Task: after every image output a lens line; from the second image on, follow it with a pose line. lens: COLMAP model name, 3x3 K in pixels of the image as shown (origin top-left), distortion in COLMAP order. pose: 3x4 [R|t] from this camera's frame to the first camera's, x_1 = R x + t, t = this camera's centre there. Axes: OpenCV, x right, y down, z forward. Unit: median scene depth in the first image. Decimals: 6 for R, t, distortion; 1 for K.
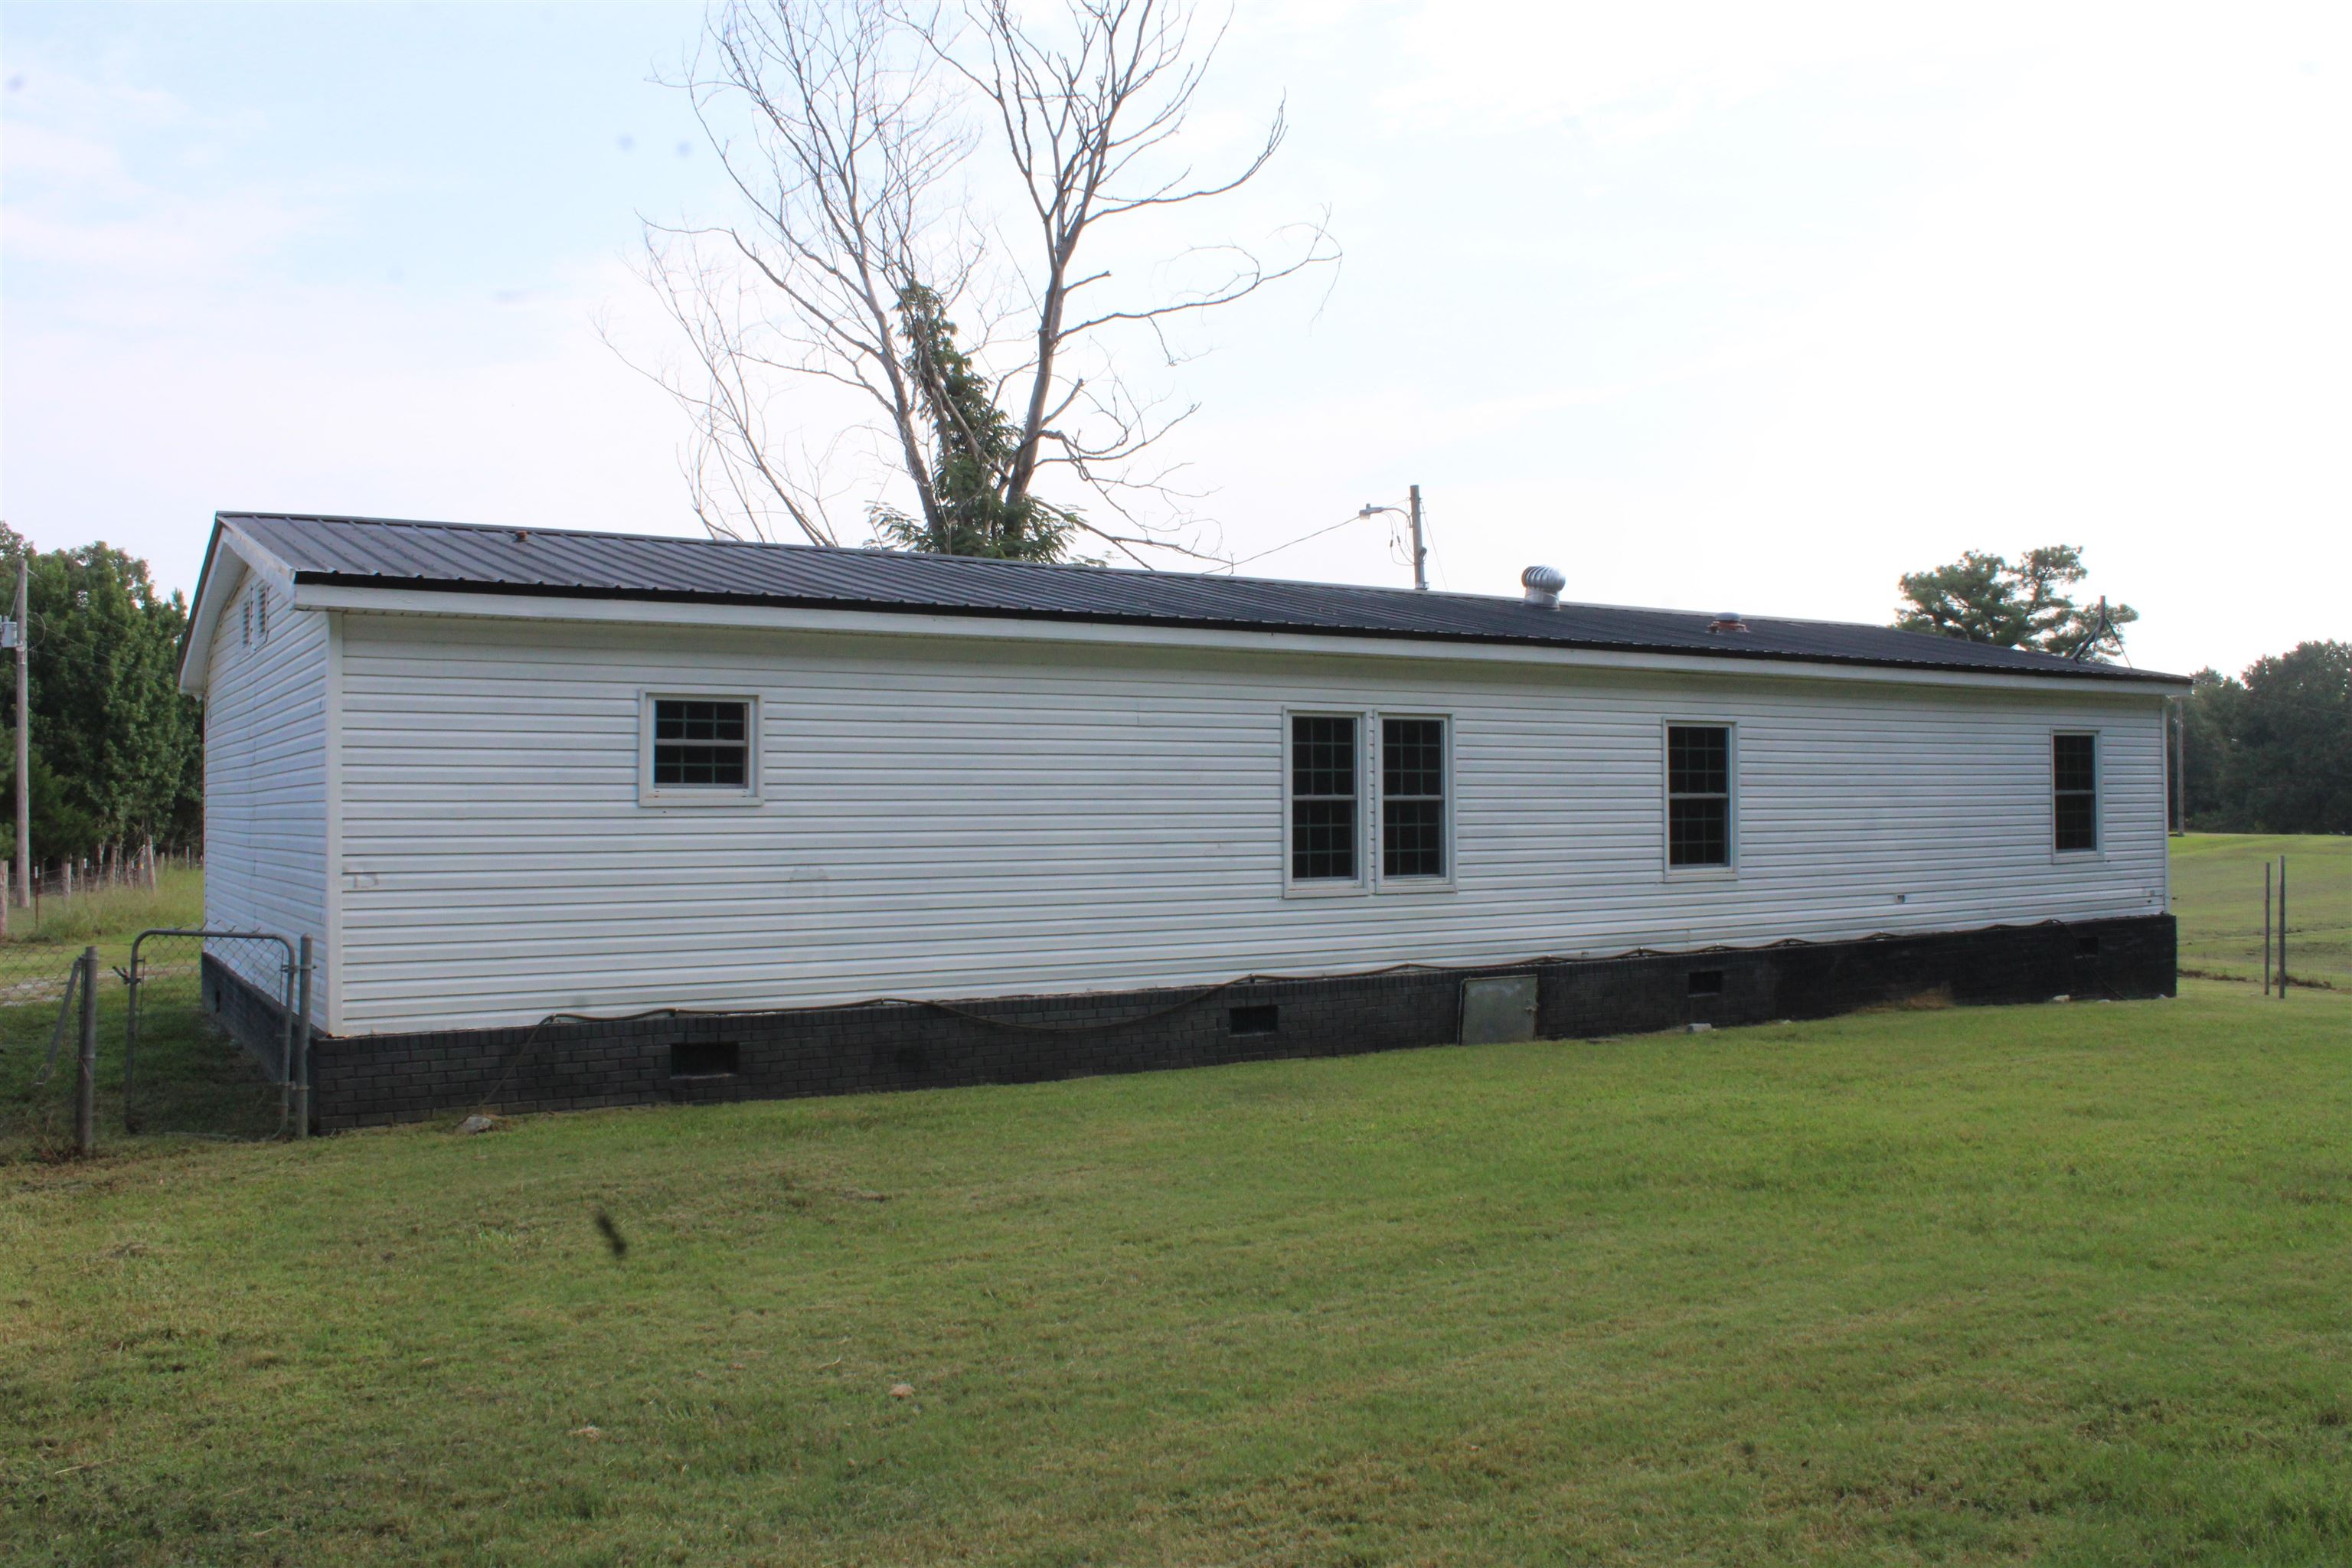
lens RADIAL K [[1953.3, 0, 1176.0], [0, 1953.3, 784.0], [0, 0, 1]] dist [-0.190951, 0.184145]
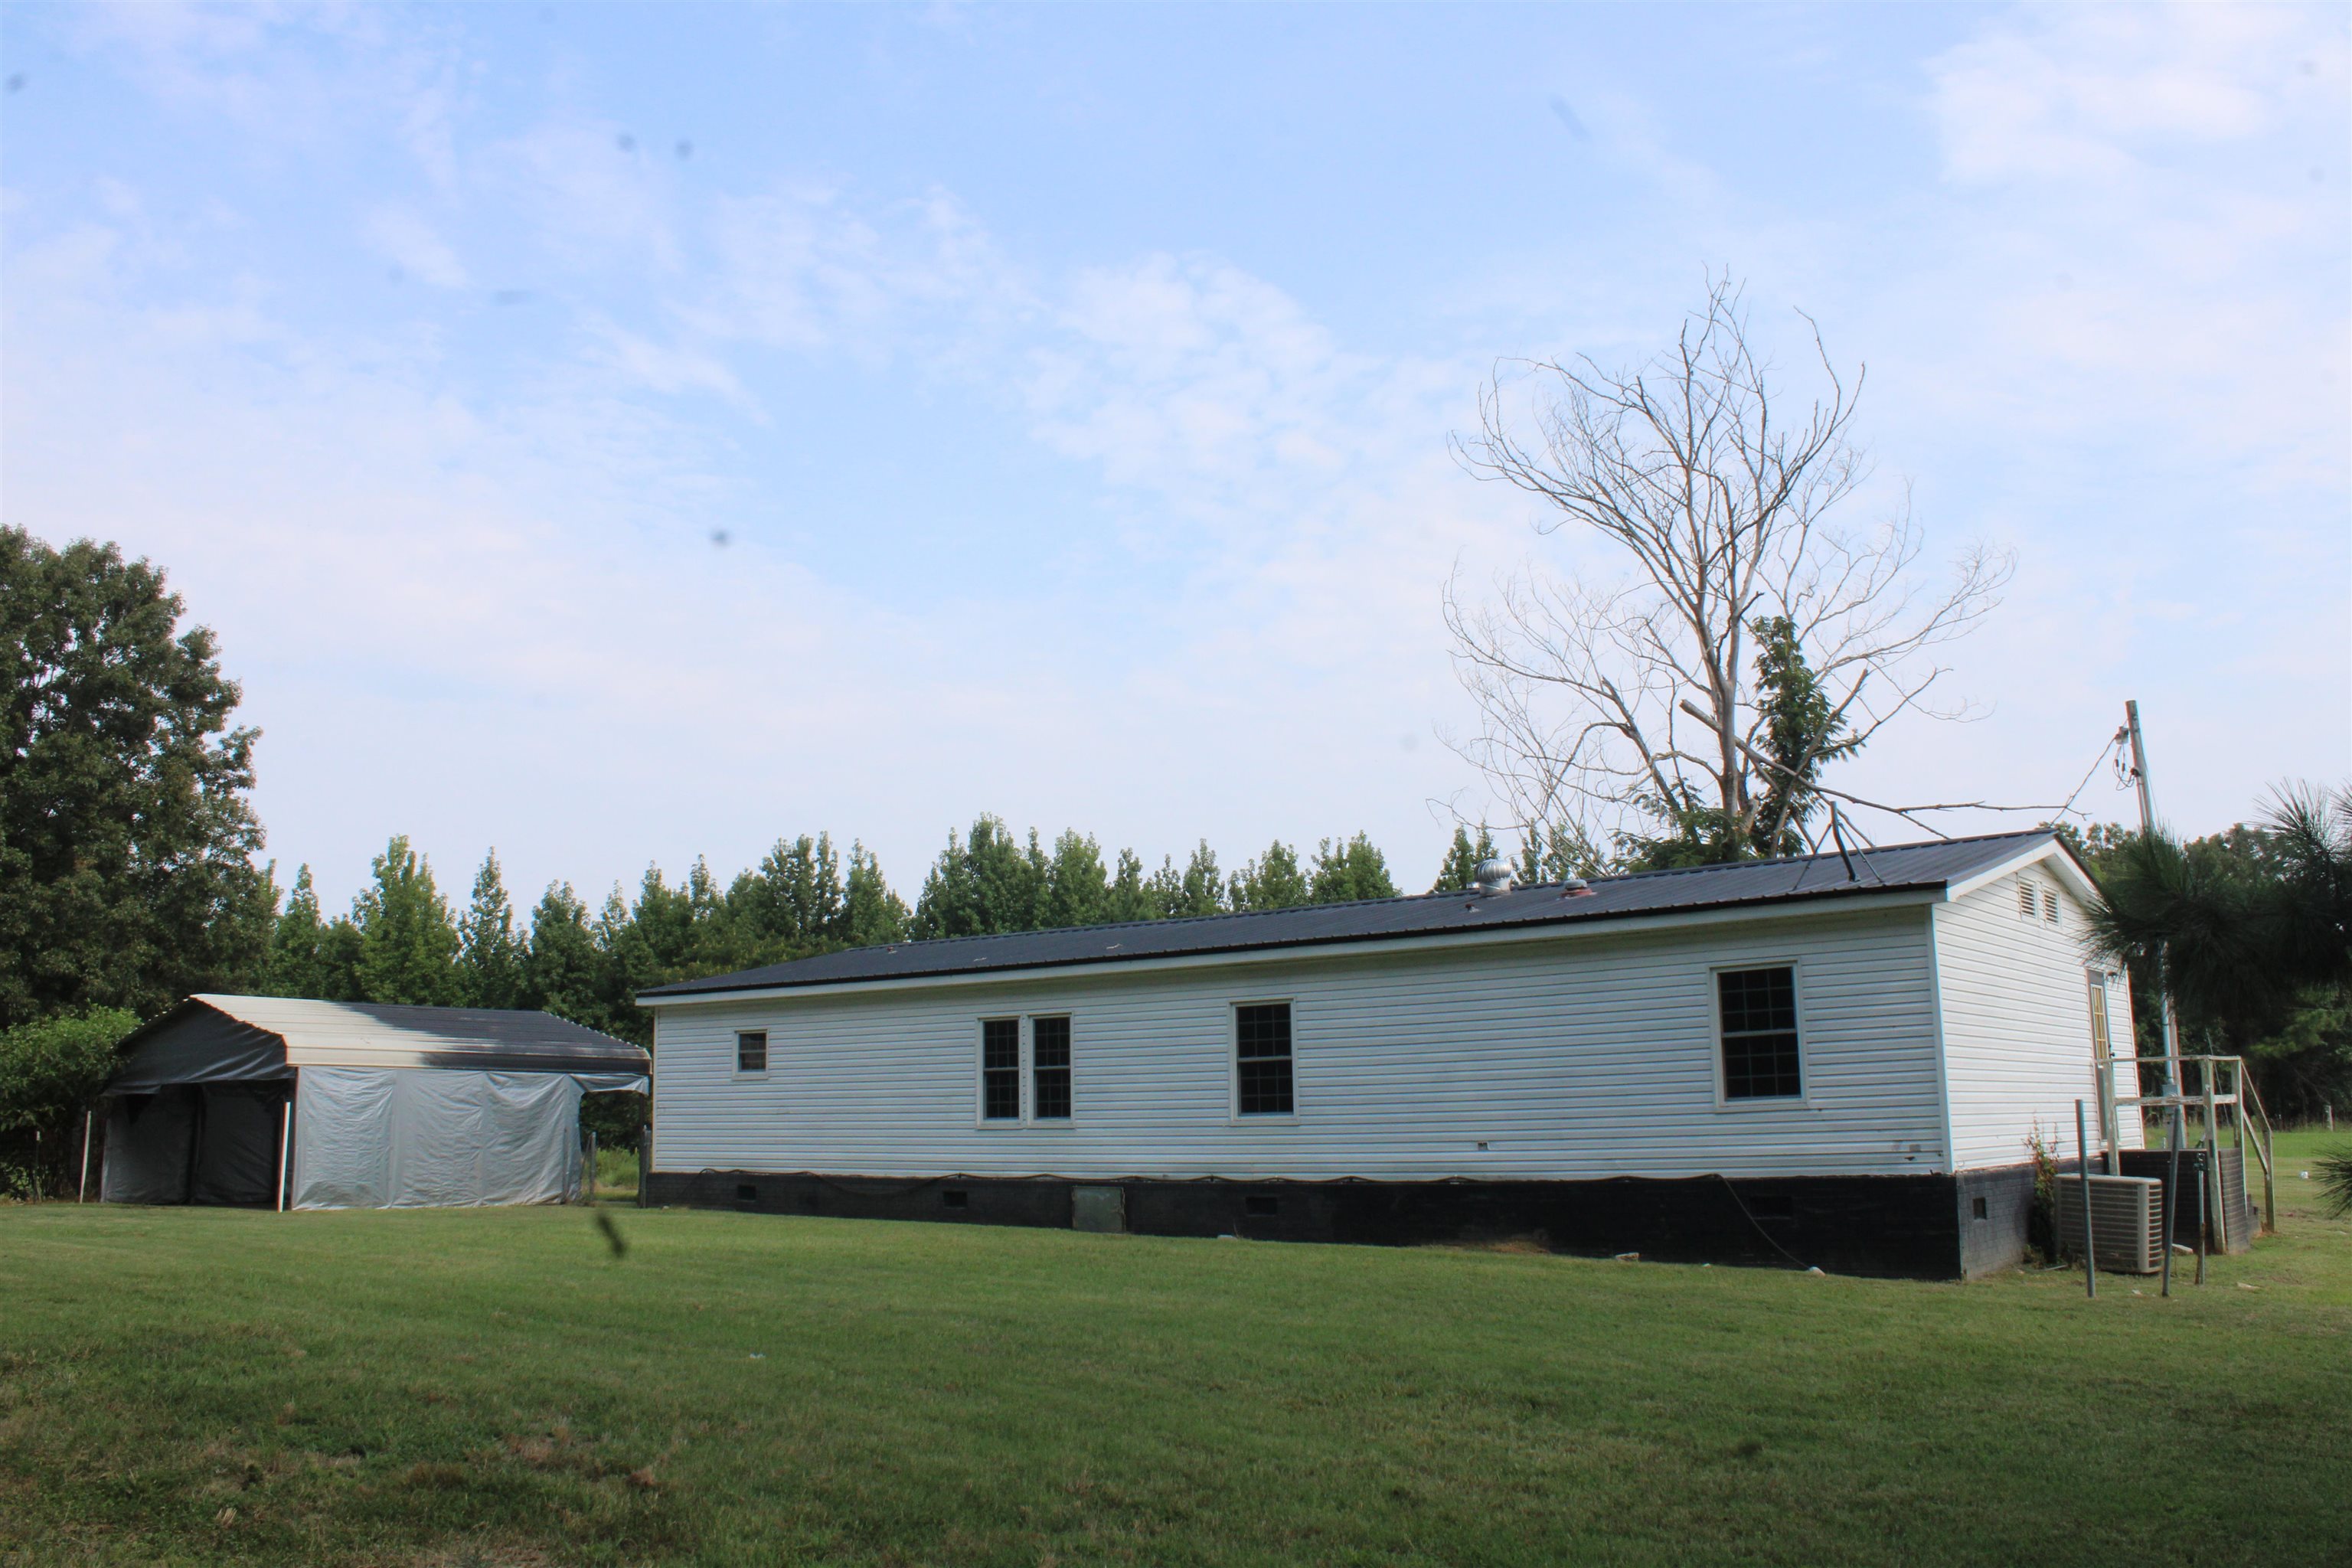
lens RADIAL K [[1953.3, 0, 1176.0], [0, 1953.3, 784.0], [0, 0, 1]] dist [-0.190951, 0.184145]
pose [[0.332665, -0.139029, -0.932740, 1.653834], [0.048952, 0.990285, -0.130148, -0.010509], [0.941774, -0.002364, 0.336239, 0.571217]]
